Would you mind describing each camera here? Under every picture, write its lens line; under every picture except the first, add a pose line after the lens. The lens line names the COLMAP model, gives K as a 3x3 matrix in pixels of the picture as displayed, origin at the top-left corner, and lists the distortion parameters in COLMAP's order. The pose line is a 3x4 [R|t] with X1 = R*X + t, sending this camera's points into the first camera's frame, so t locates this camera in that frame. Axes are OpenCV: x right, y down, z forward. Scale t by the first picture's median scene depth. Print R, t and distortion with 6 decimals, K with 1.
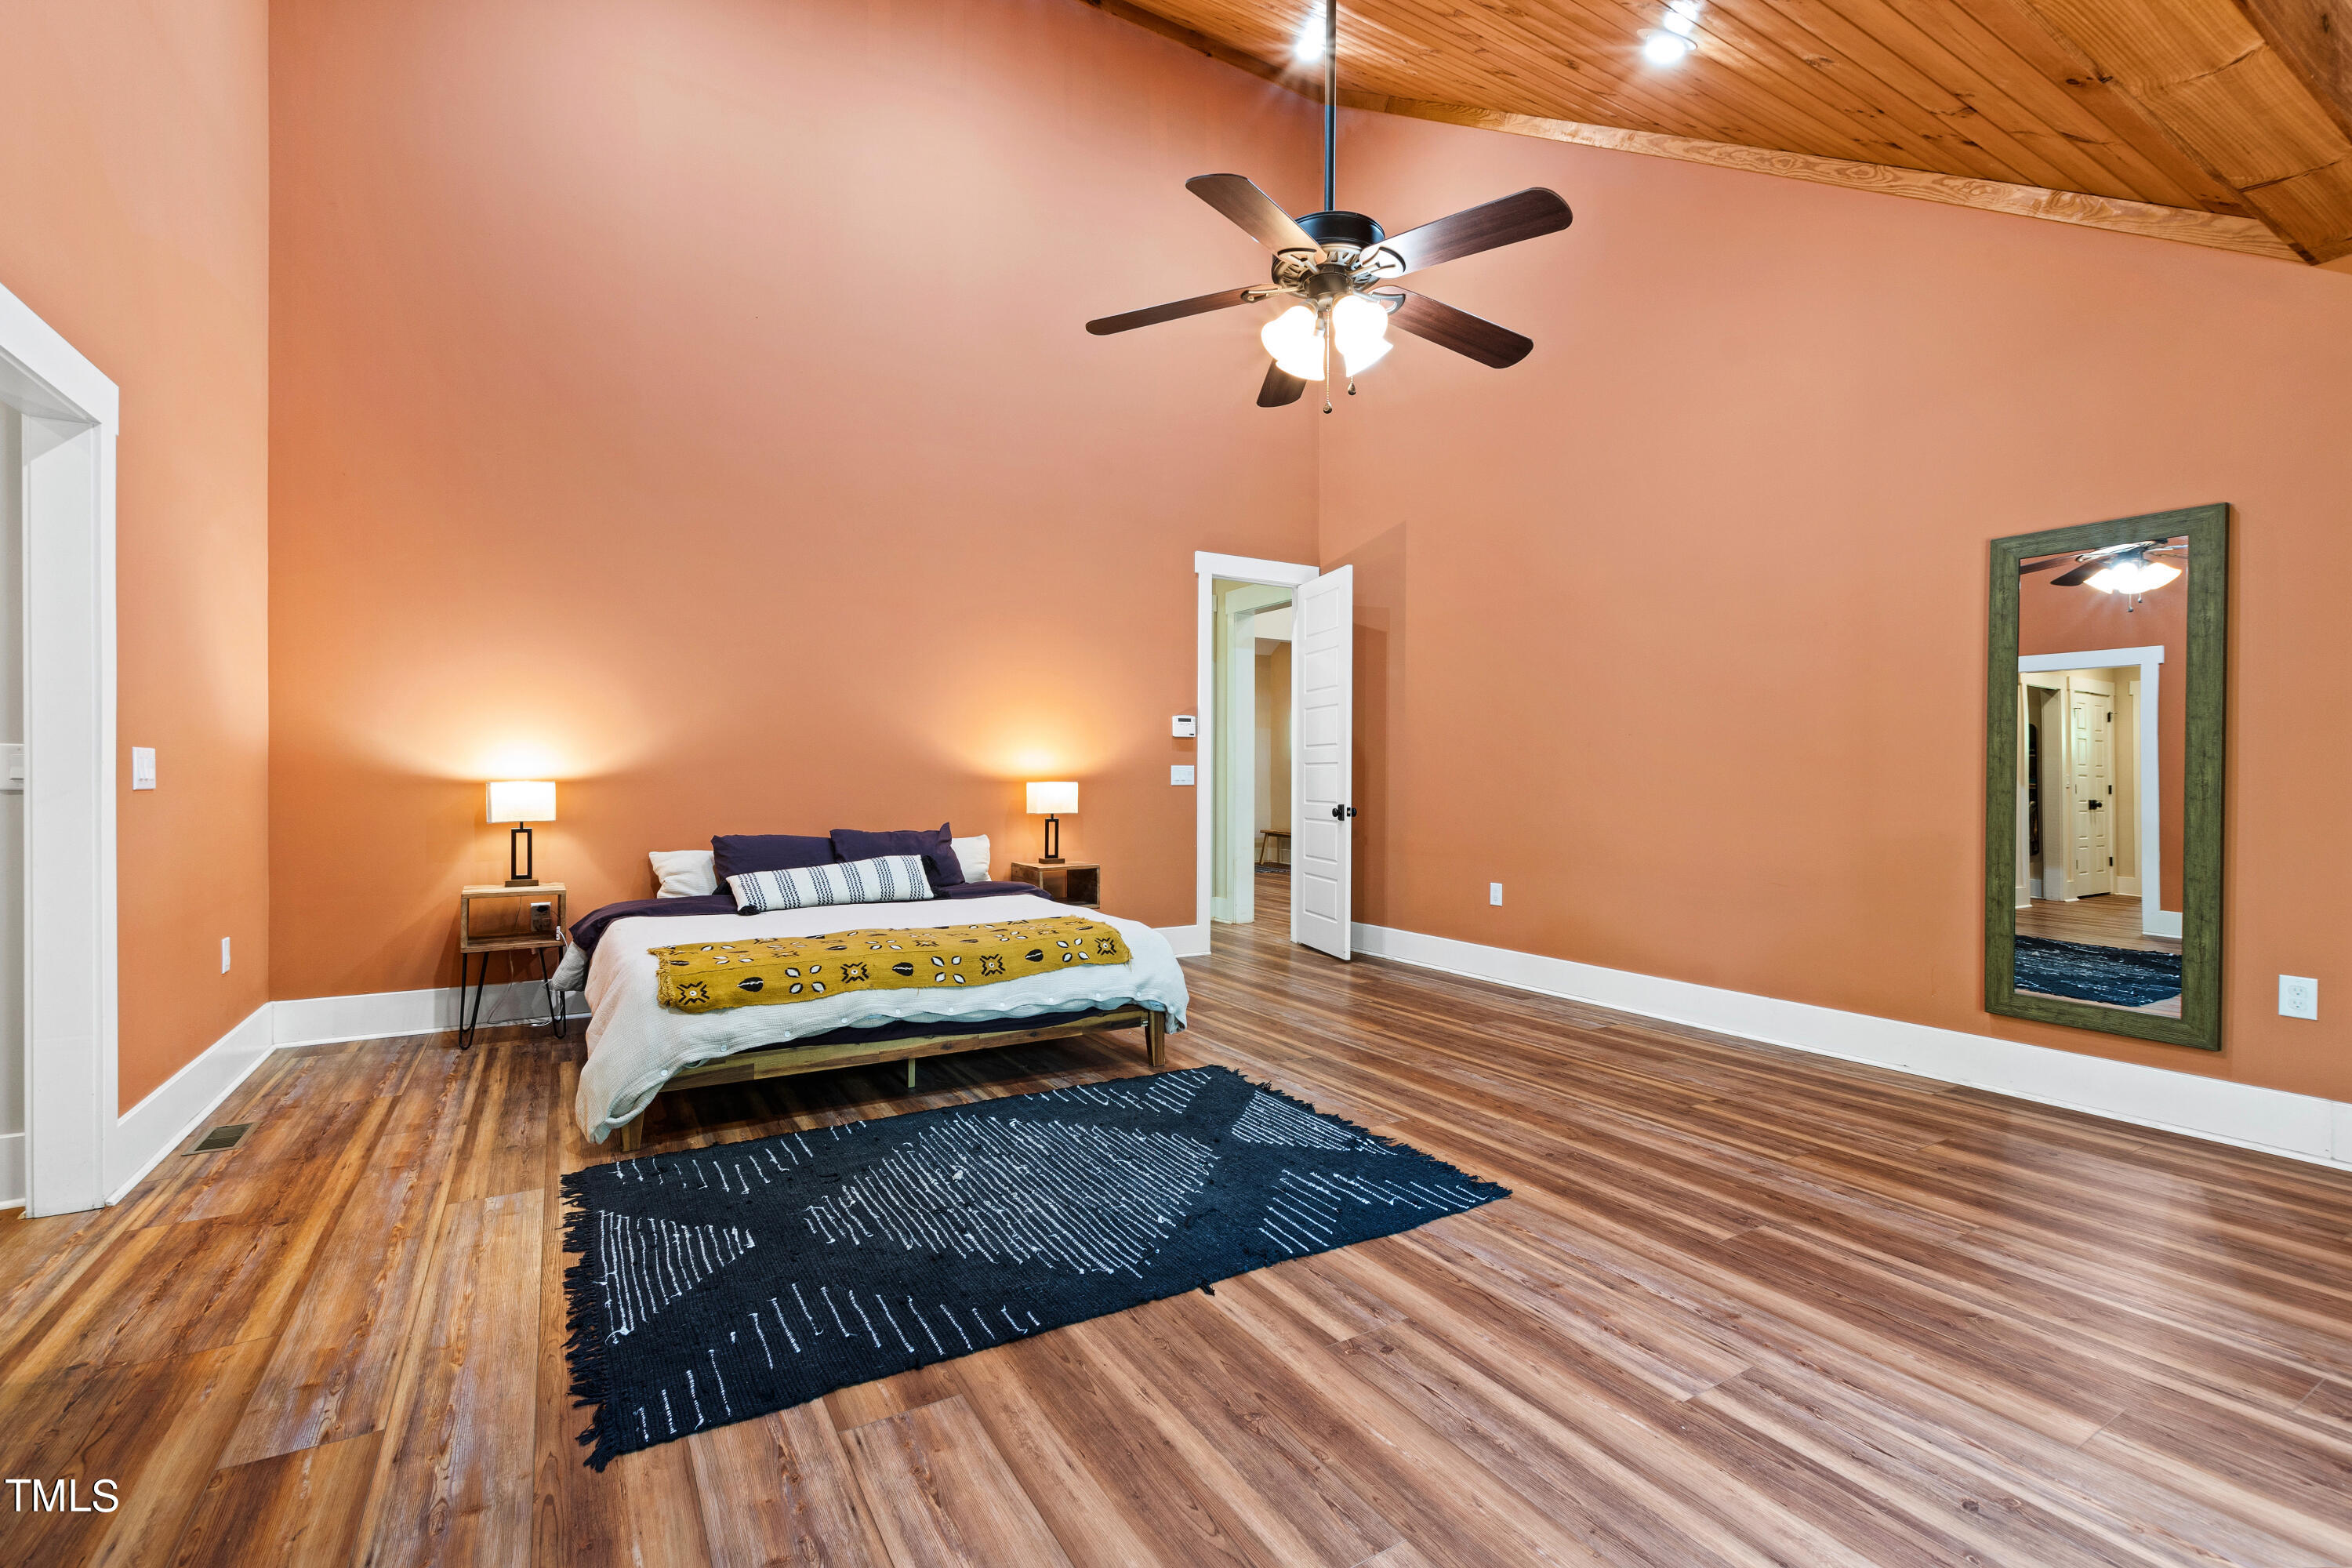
lens RADIAL K [[1022.8, 0, 1172.2], [0, 1022.8, 778.4], [0, 0, 1]] dist [0.006567, -0.003370]
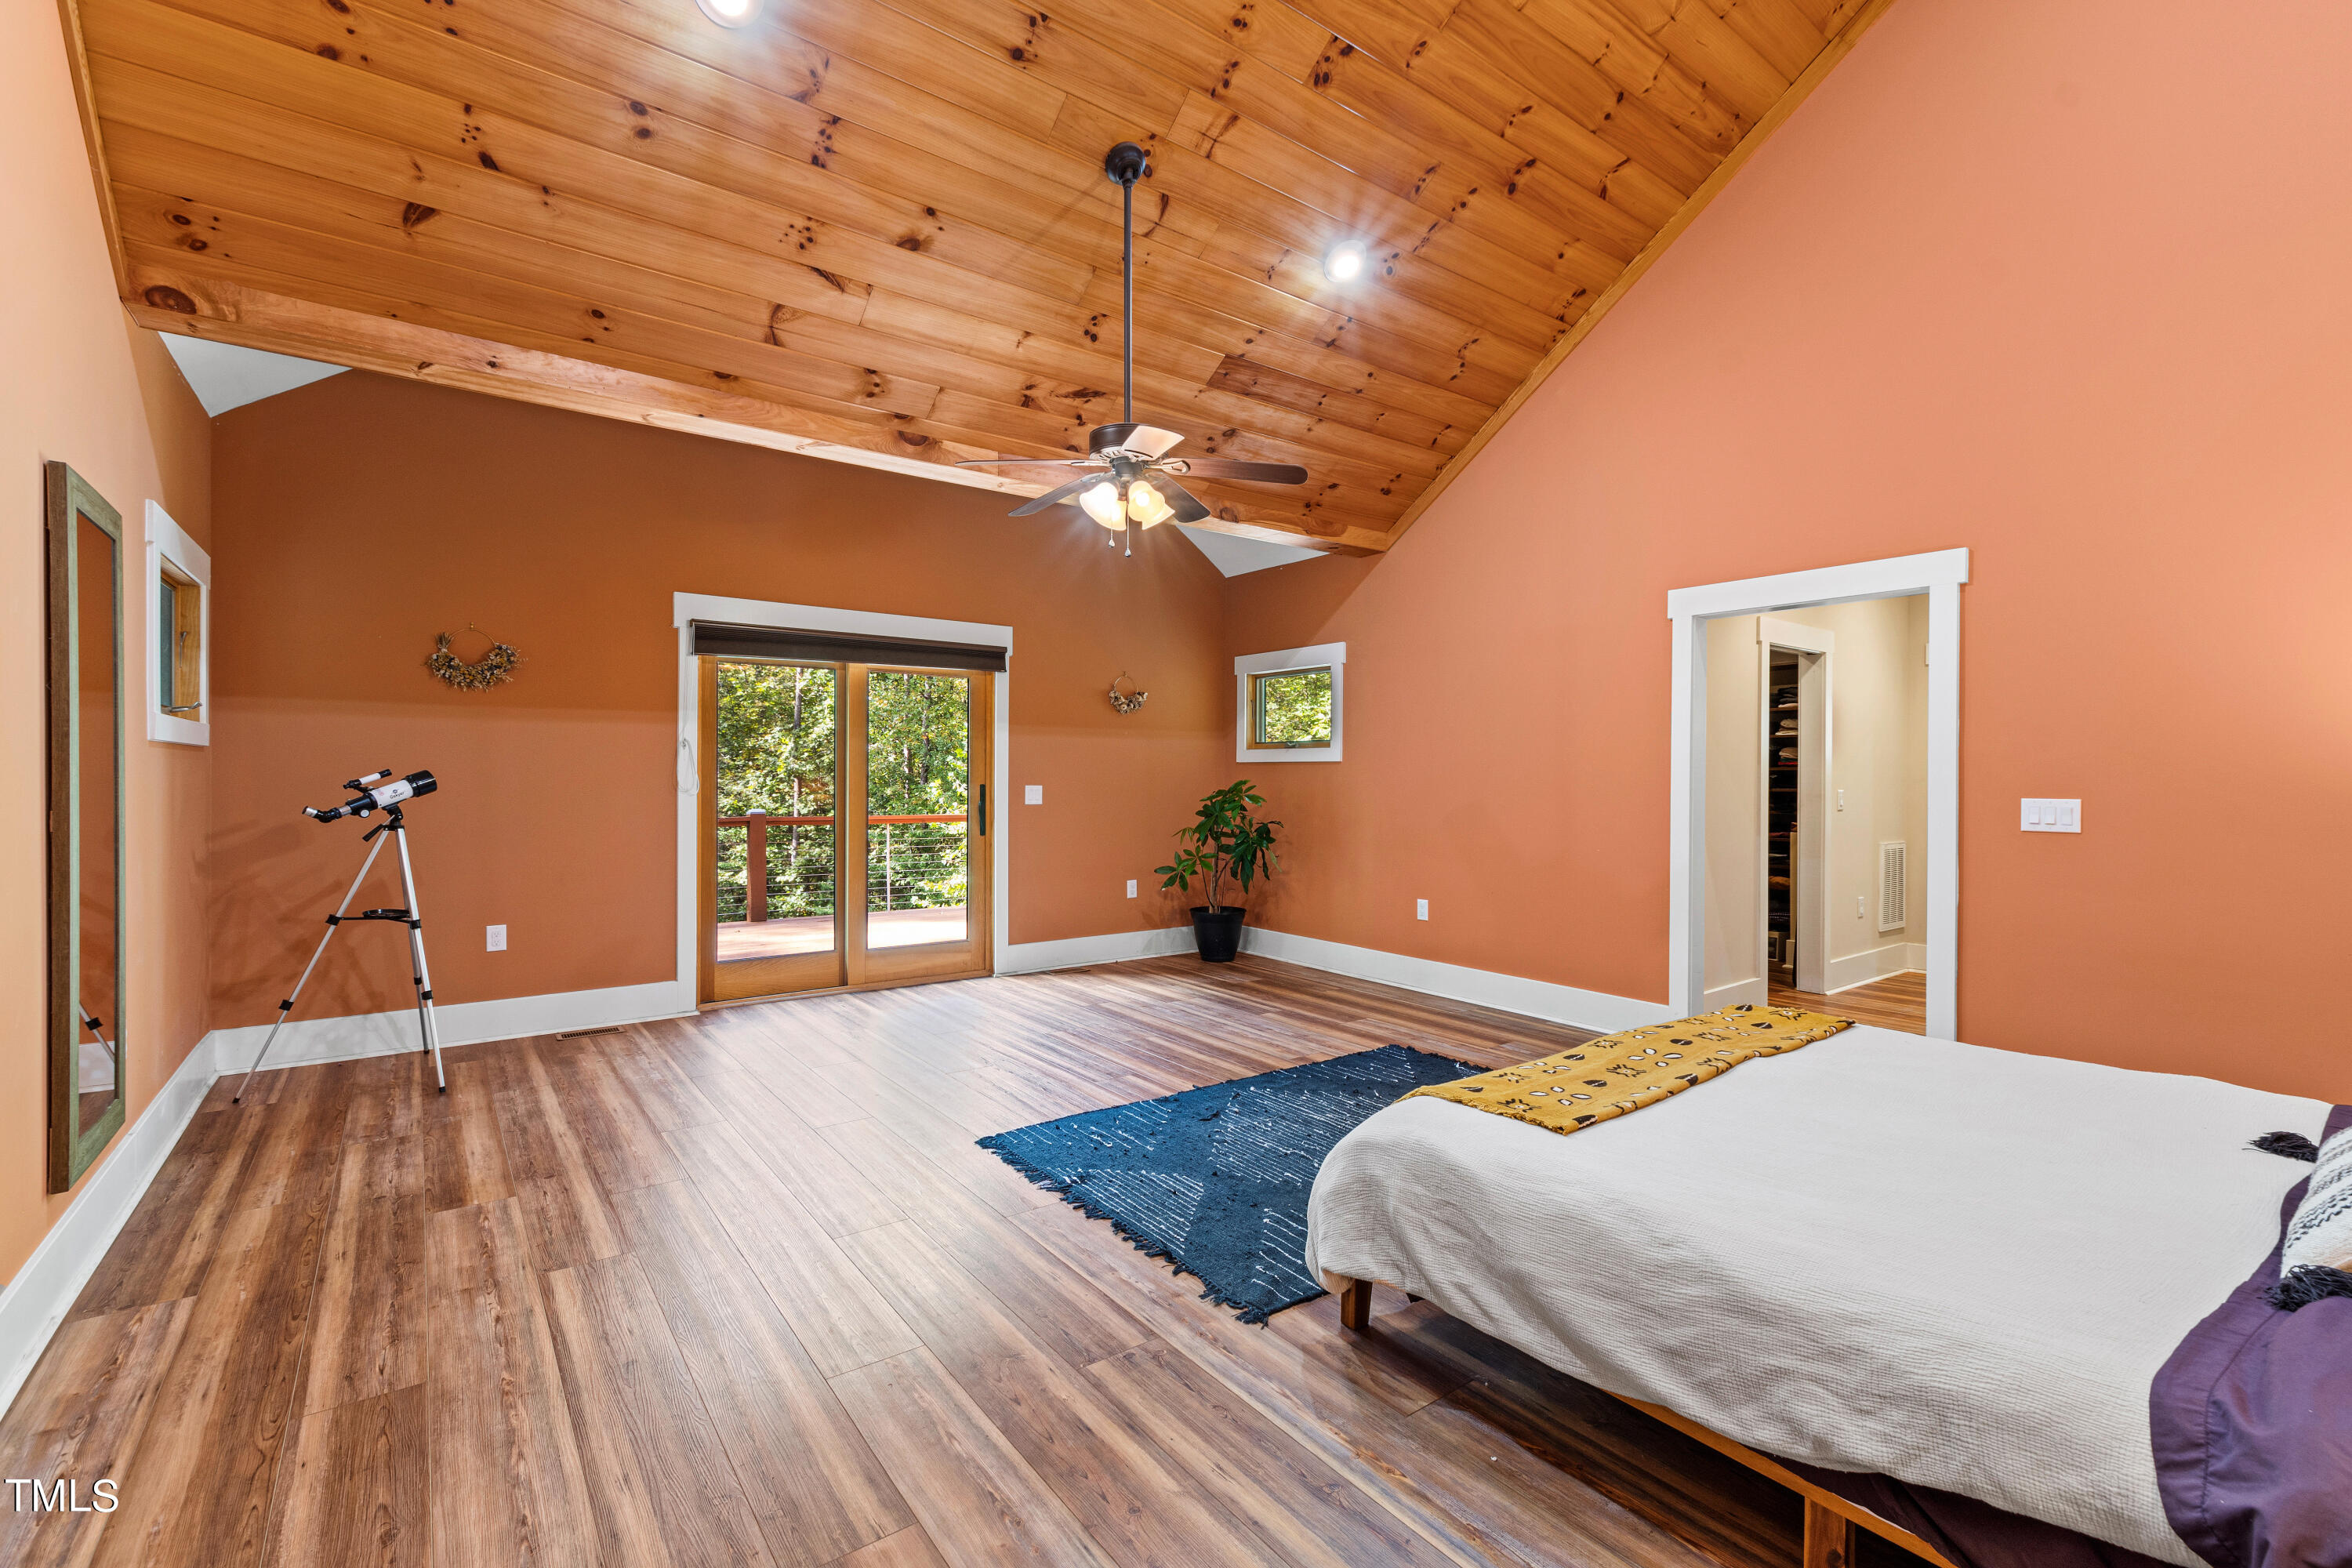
lens RADIAL K [[1022.8, 0, 1173.0], [0, 1022.8, 778.4], [0, 0, 1]] dist [0.006567, -0.003370]
pose [[-0.993933, -0.010430, -0.109490, 0.268124], [-0.011865, 0.999852, 0.012463, -0.078236], [0.109344, 0.013687, -0.993910, 2.654568]]
